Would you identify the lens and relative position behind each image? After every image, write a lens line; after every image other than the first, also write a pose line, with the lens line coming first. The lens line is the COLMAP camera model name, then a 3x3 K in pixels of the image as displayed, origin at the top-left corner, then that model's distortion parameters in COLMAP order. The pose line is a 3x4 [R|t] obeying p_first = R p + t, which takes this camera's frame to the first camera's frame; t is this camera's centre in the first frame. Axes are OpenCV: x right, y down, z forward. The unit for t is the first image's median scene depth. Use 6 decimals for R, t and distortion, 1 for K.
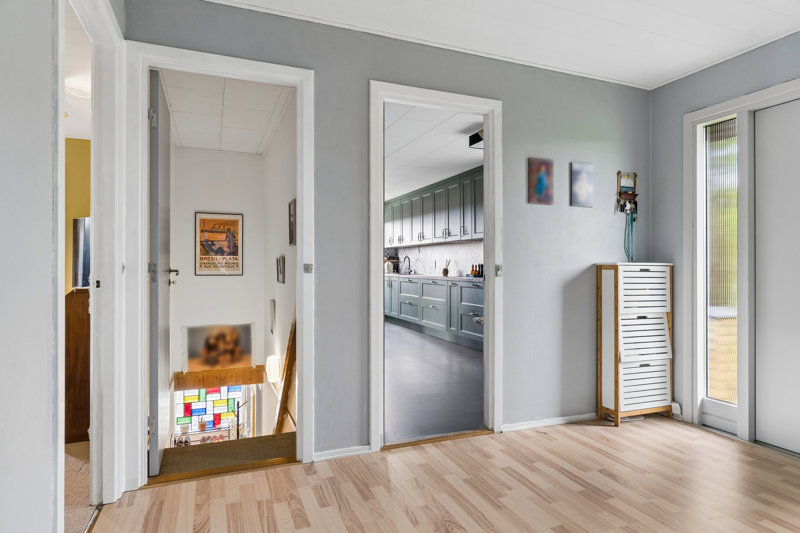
lens RADIAL K [[467.0, 0, 400.0], [0, 467.0, 266.5], [0, 0, 1]] dist [0.000460, 0.000479]
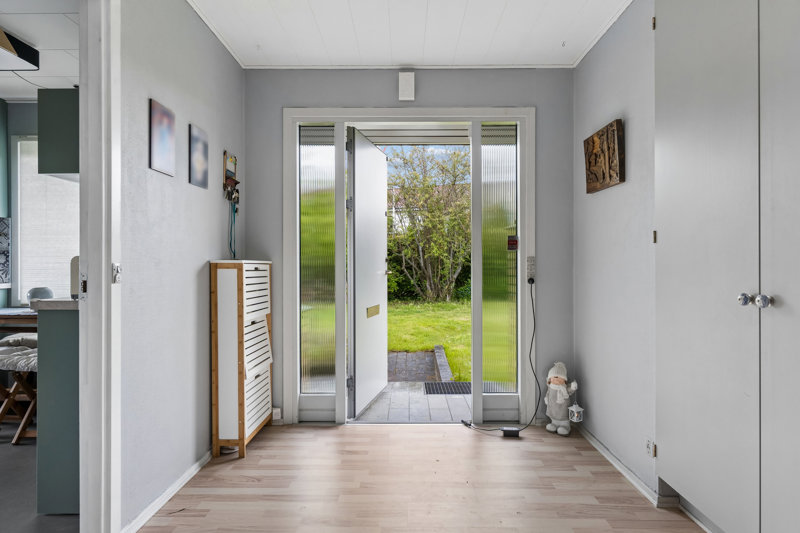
lens RADIAL K [[461.5, 0, 400.0], [0, 461.5, 266.5], [0, 0, 1]] dist [0.050245, 0.000166]
pose [[0.391196, -0.005665, 0.920290, -0.184177], [-0.003986, 0.999961, 0.007850, -0.005335], [-0.920299, -0.006739, 0.391158, 0.403879]]
